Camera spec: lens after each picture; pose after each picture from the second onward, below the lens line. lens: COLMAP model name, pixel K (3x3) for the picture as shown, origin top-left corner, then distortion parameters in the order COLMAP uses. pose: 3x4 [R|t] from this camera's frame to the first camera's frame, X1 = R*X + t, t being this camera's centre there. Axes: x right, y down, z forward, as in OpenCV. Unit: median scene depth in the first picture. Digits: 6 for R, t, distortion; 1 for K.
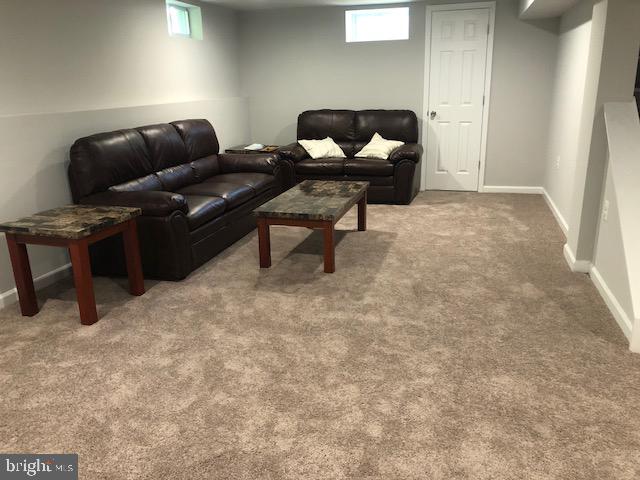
lens RADIAL K [[517.9, 0, 320.0], [0, 517.9, 240.0], [0, 0, 1]] dist [0.072992, -0.127122]
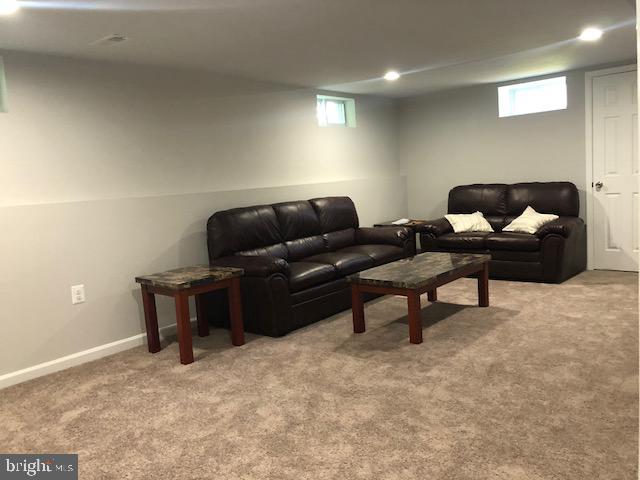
lens RADIAL K [[523.4, 0, 320.0], [0, 523.4, 240.0], [0, 0, 1]] dist [0.038178, -0.039777]
pose [[0.907462, 0.009193, -0.420034, 0.254830], [-0.074123, 0.987581, -0.138523, 0.020049], [0.413544, 0.156839, 0.896874, 0.007761]]
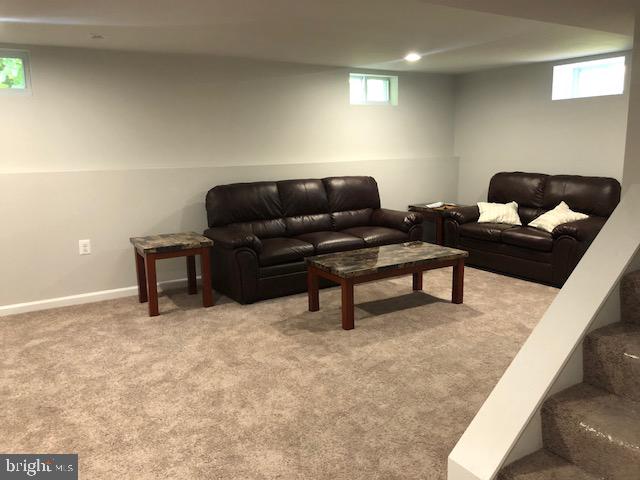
lens RADIAL K [[523.4, 0, 320.0], [0, 523.4, 240.0], [0, 0, 1]] dist [0.038178, -0.039777]
pose [[0.737490, 0.132818, -0.662169, 0.608825], [-0.194668, 0.980663, -0.020110, -0.074771], [0.646694, 0.143733, 0.749085, 0.156571]]
